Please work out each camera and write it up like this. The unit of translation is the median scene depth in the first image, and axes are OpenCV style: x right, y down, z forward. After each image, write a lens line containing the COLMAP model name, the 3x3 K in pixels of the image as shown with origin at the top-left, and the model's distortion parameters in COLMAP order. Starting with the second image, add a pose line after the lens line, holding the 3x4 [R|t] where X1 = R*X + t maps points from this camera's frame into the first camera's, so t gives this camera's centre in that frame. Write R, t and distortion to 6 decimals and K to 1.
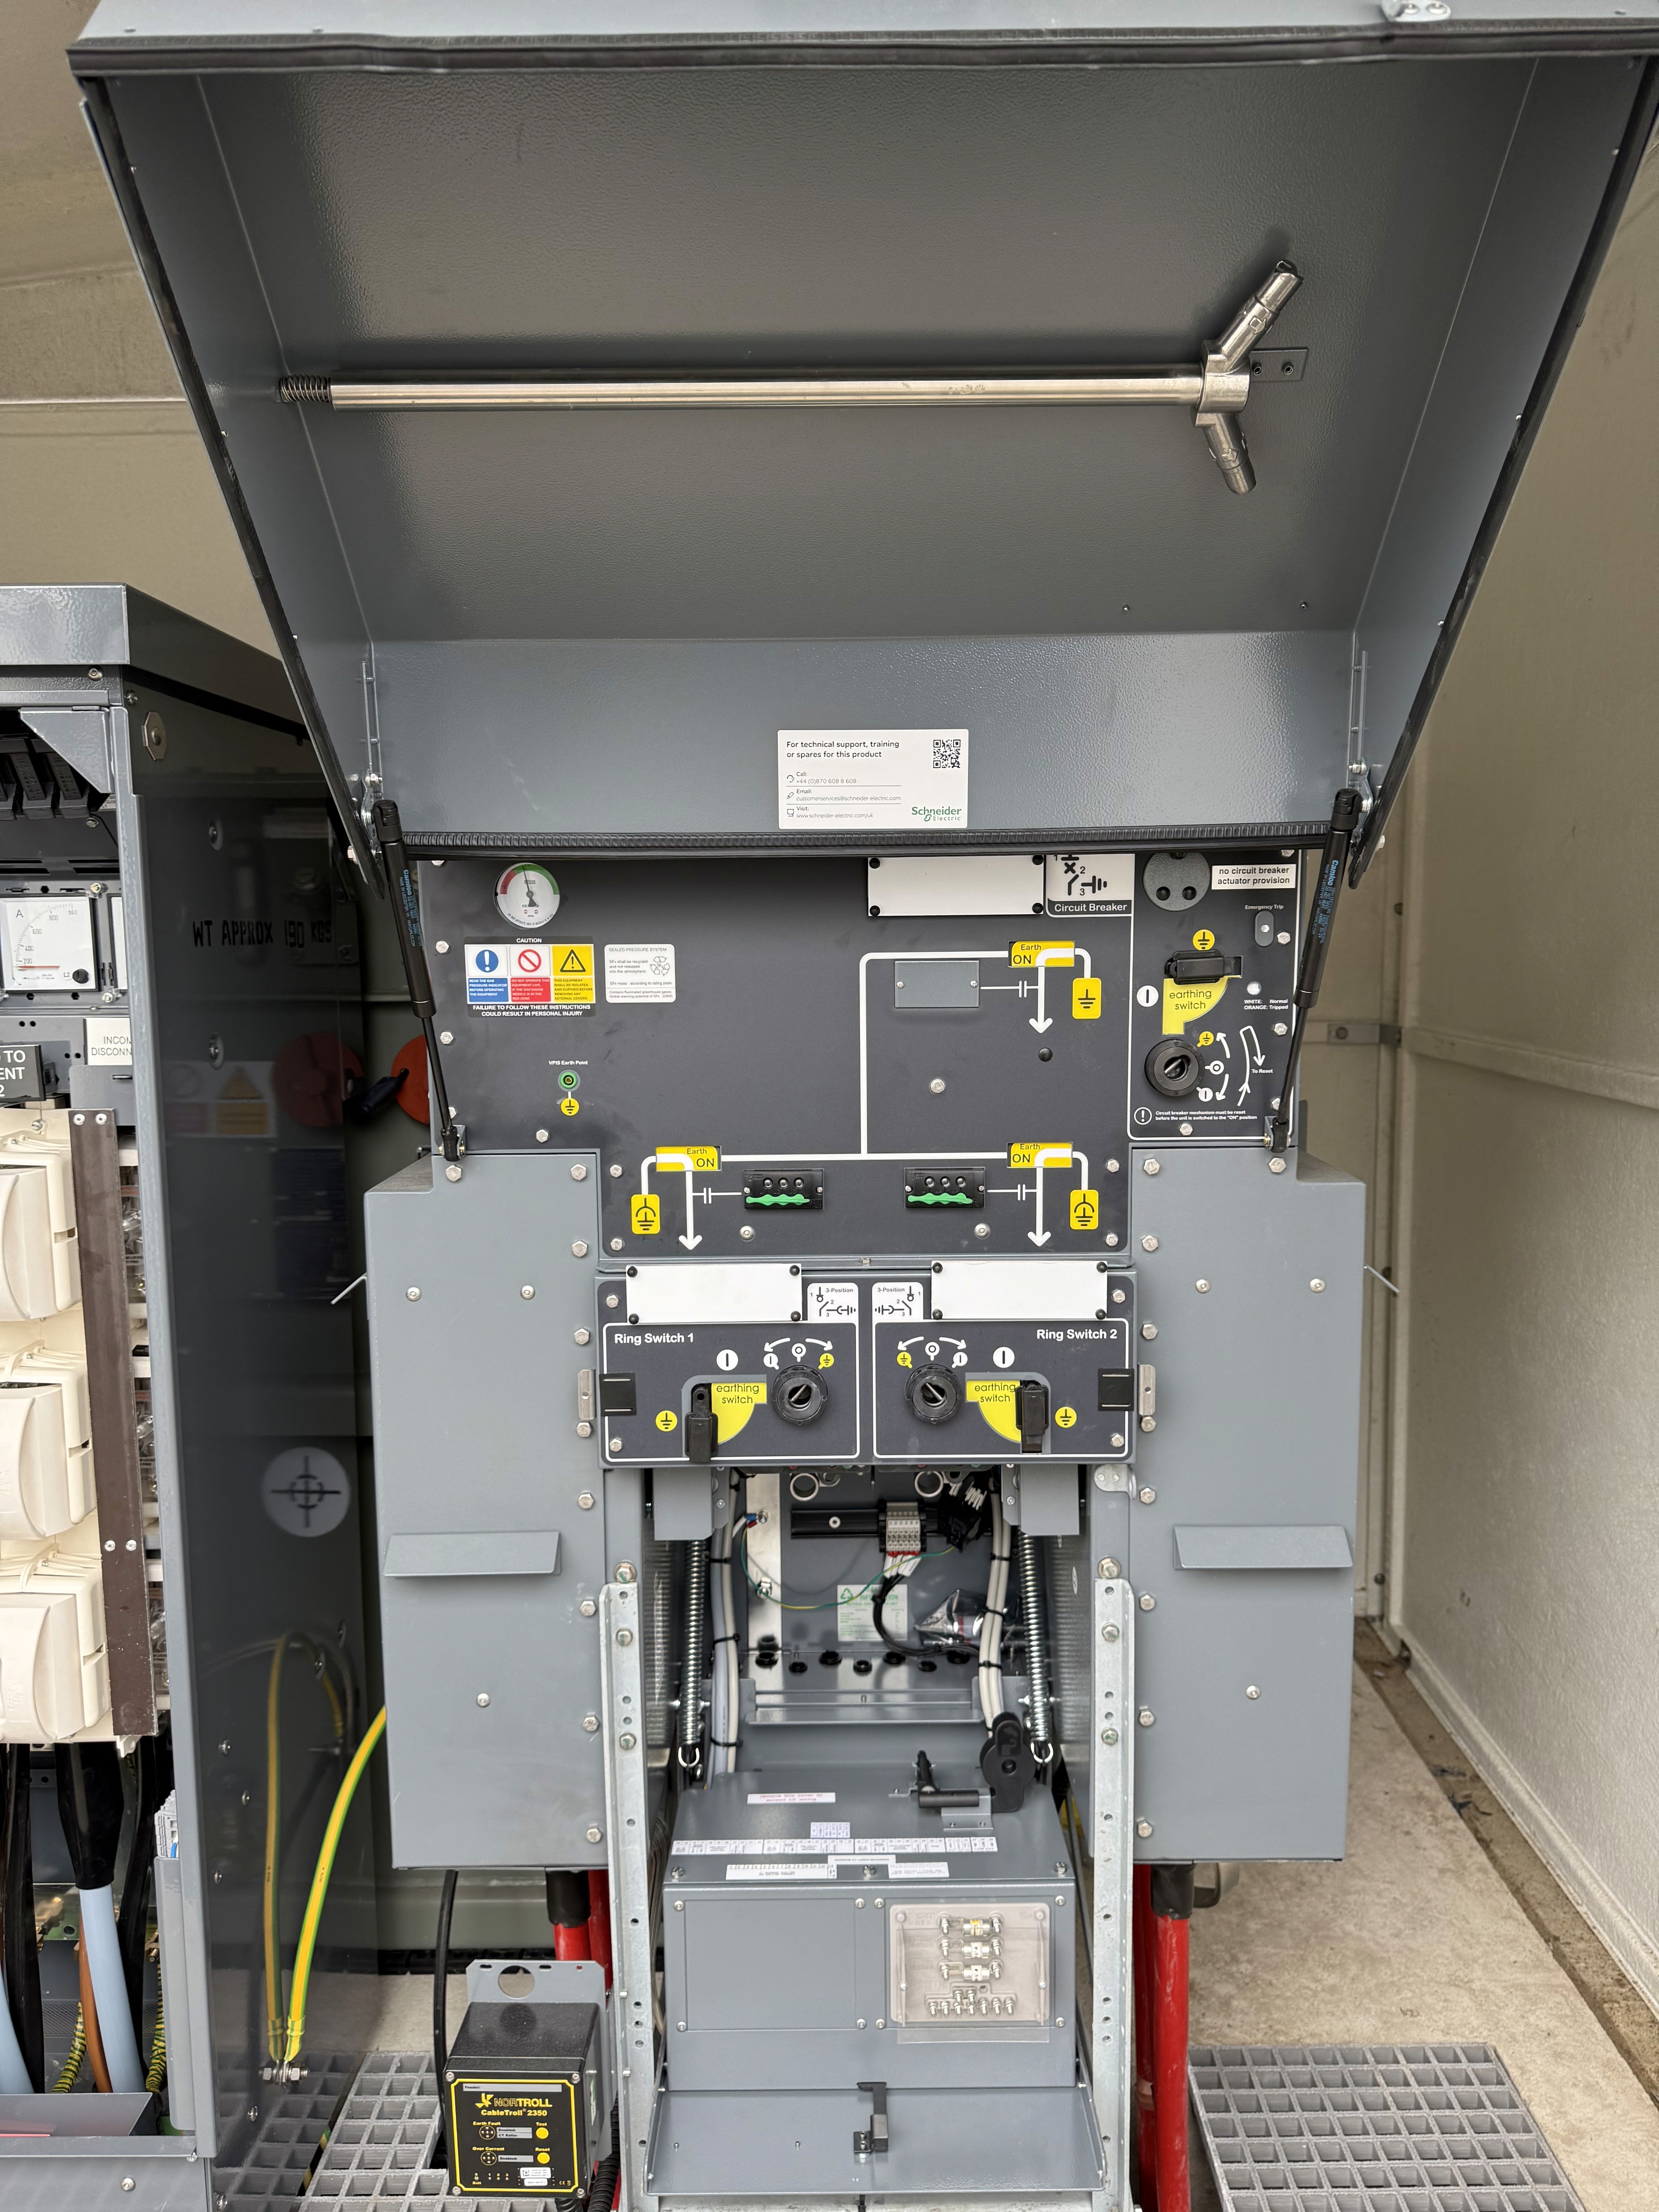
lens RADIAL K [[1586.9, 0, 833.9], [0, 1586.9, 1139.3], [0, 0, 1]] dist [0.063115, -0.064858]
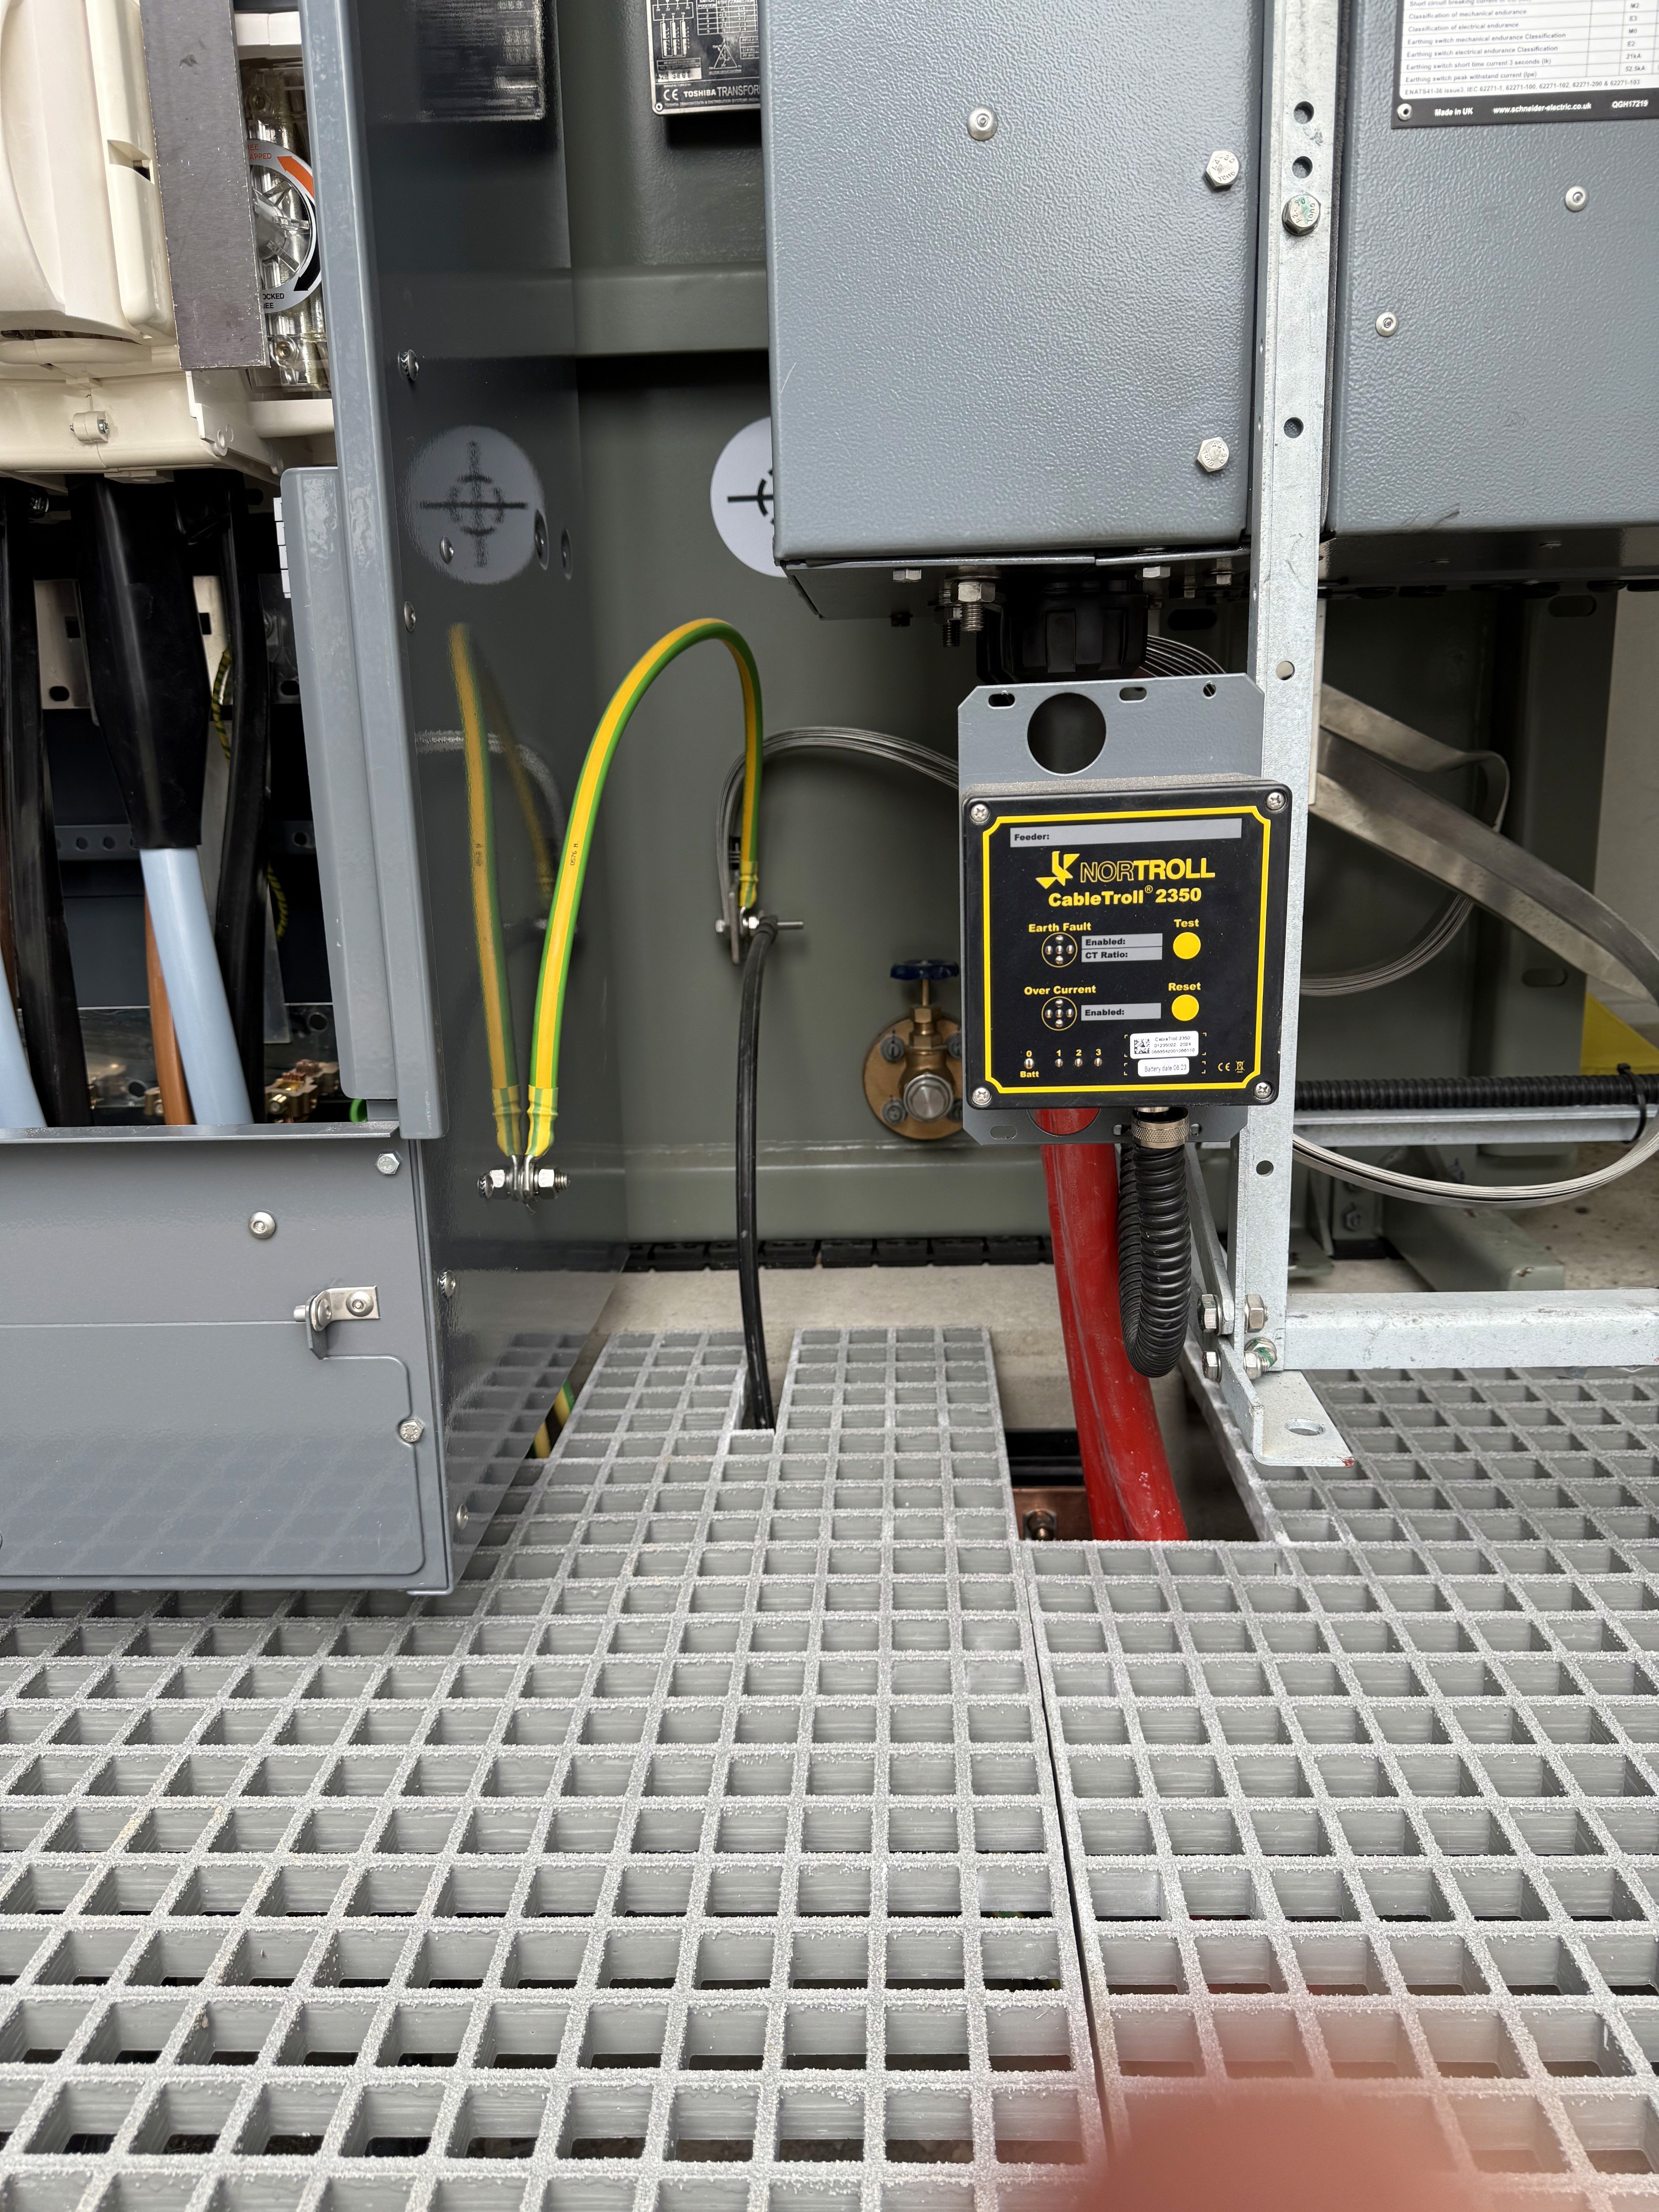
lens RADIAL K [[1564.6, 0, 829.5], [0, 1564.6, 1106.0], [0, 0, 1]] dist [0.052473, -0.000019]
pose [[0.999294, -0.008736, -0.036529, -0.241870], [0.012196, 0.995343, 0.095619, 0.566839], [0.035523, -0.095997, 0.994748, 0.516069]]
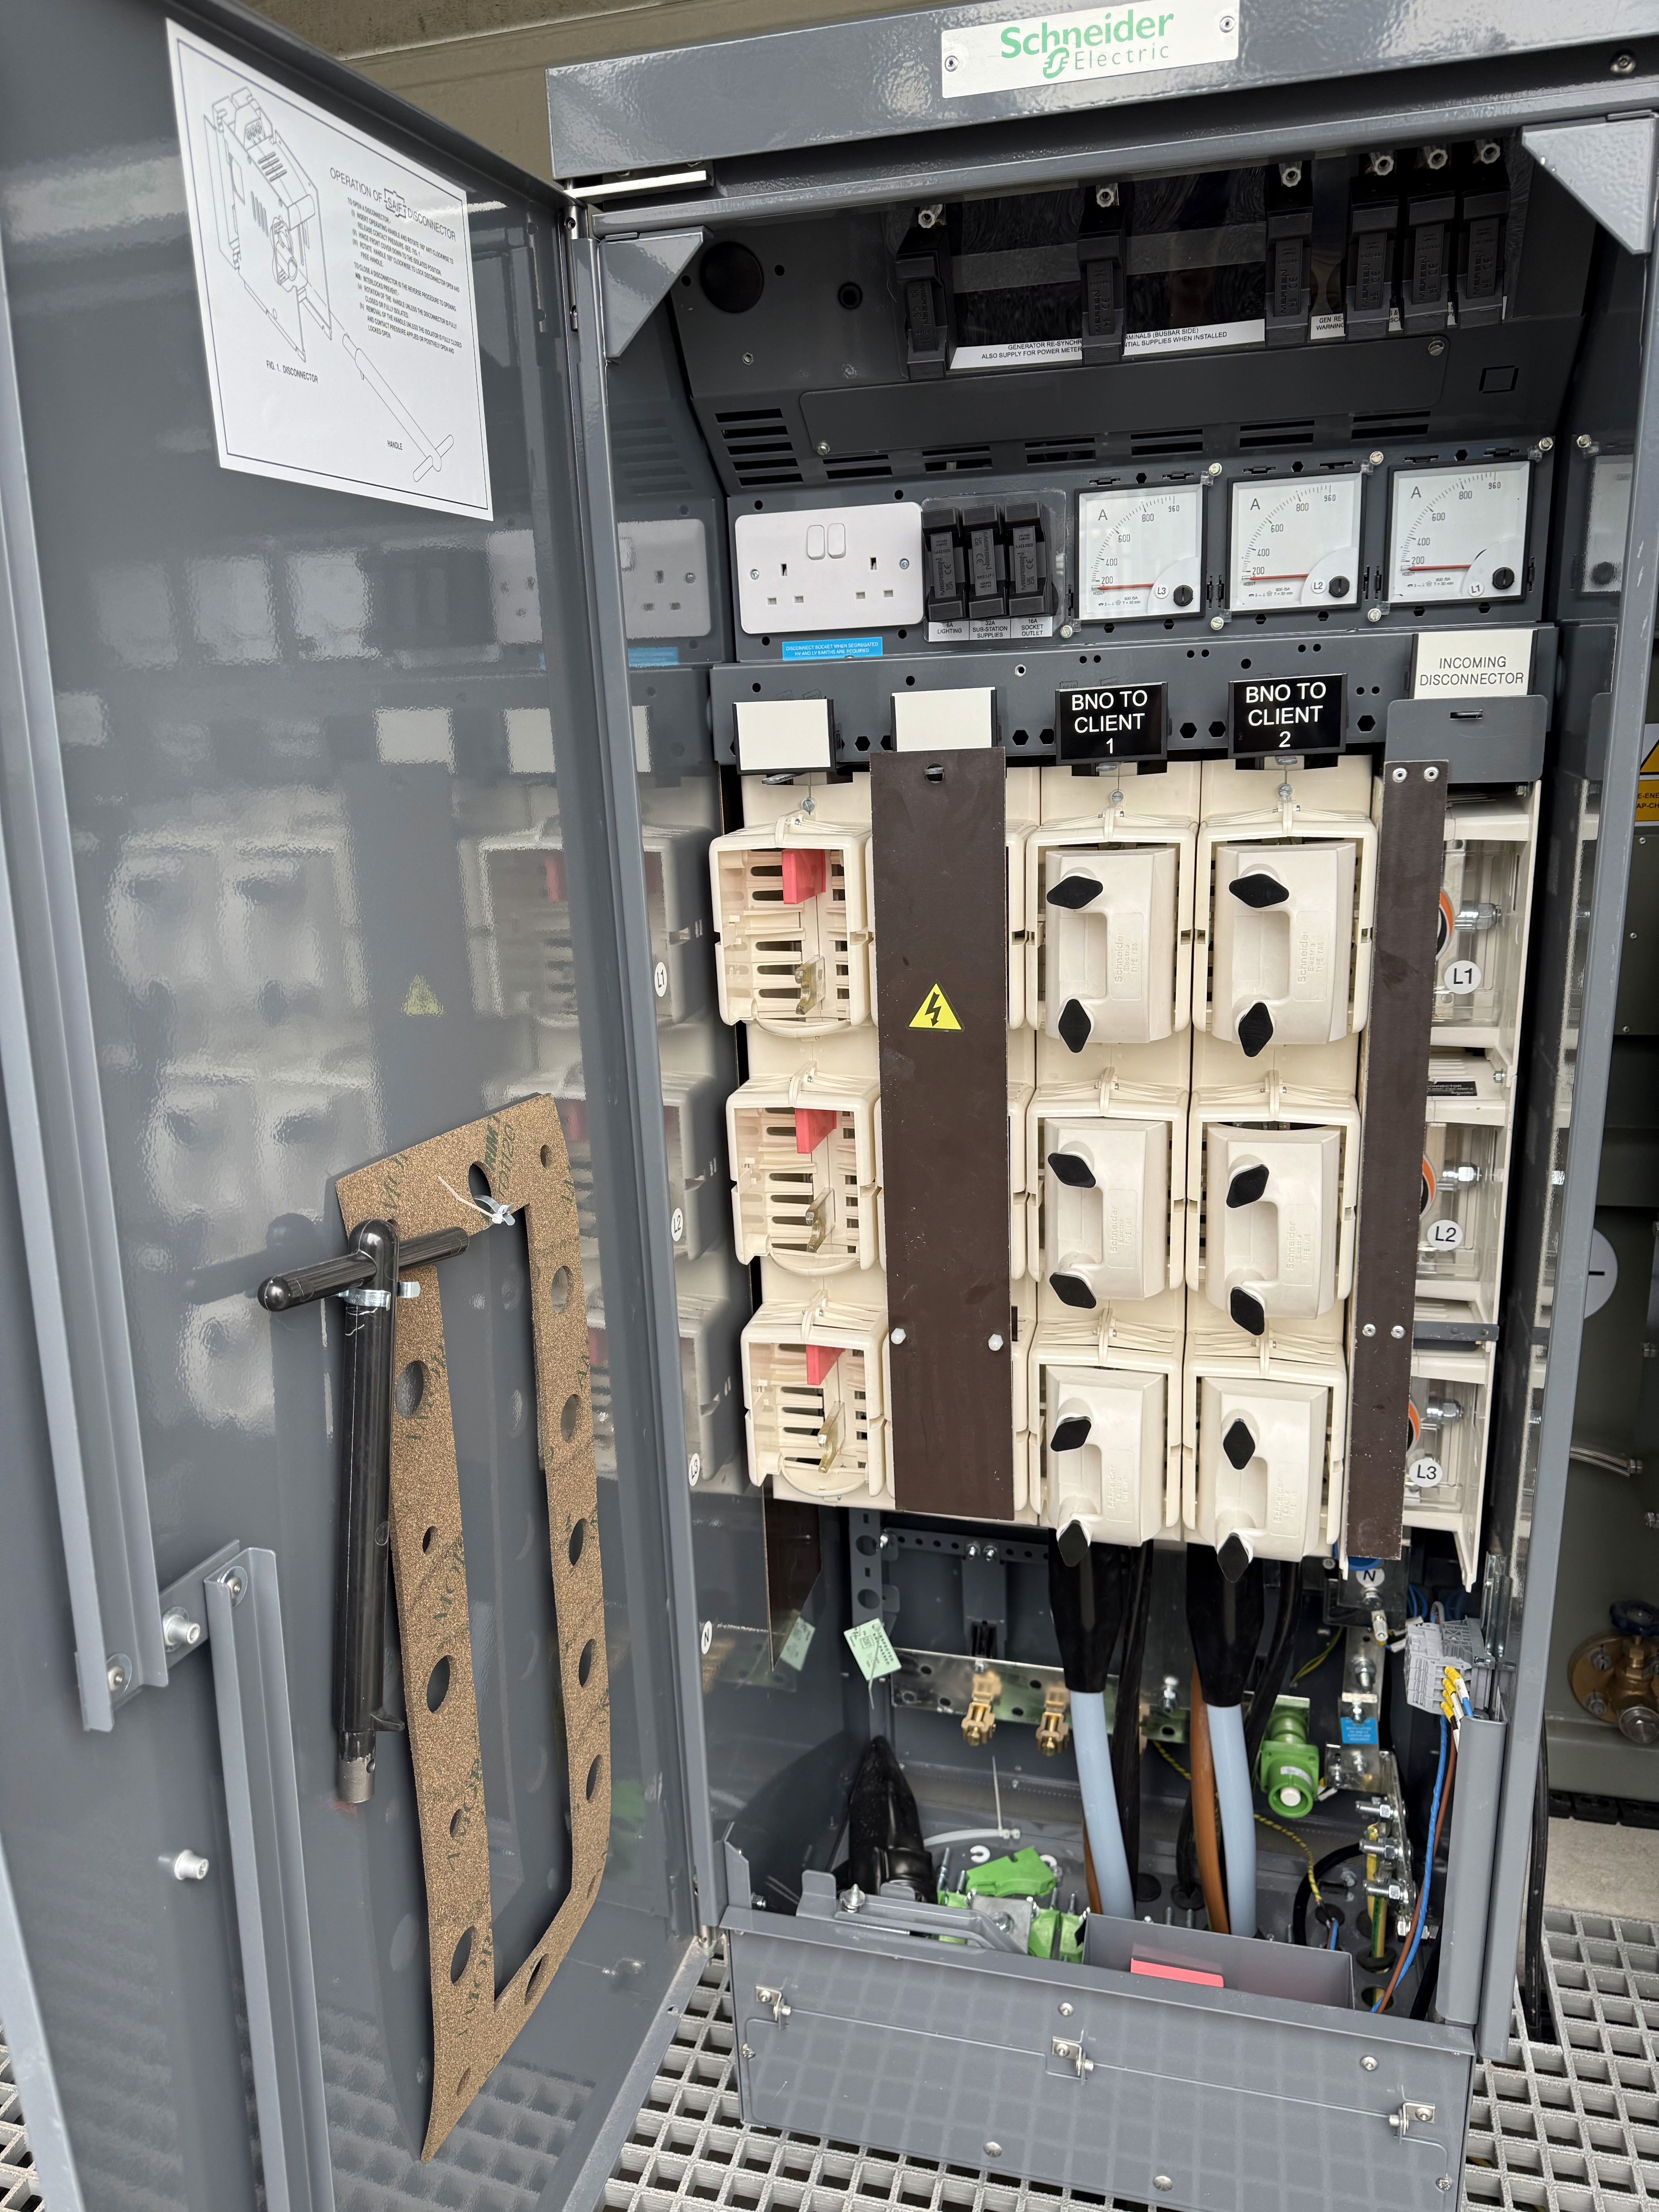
lens RADIAL K [[1586.9, 0, 833.9], [0, 1586.9, 1139.3], [0, 0, 1]] dist [0.063115, -0.064858]
pose [[0.969796, 0.036064, -0.241236, -0.524811], [0.001453, 0.988138, 0.153565, 0.038893], [0.243913, -0.149277, 0.958239, 0.195603]]
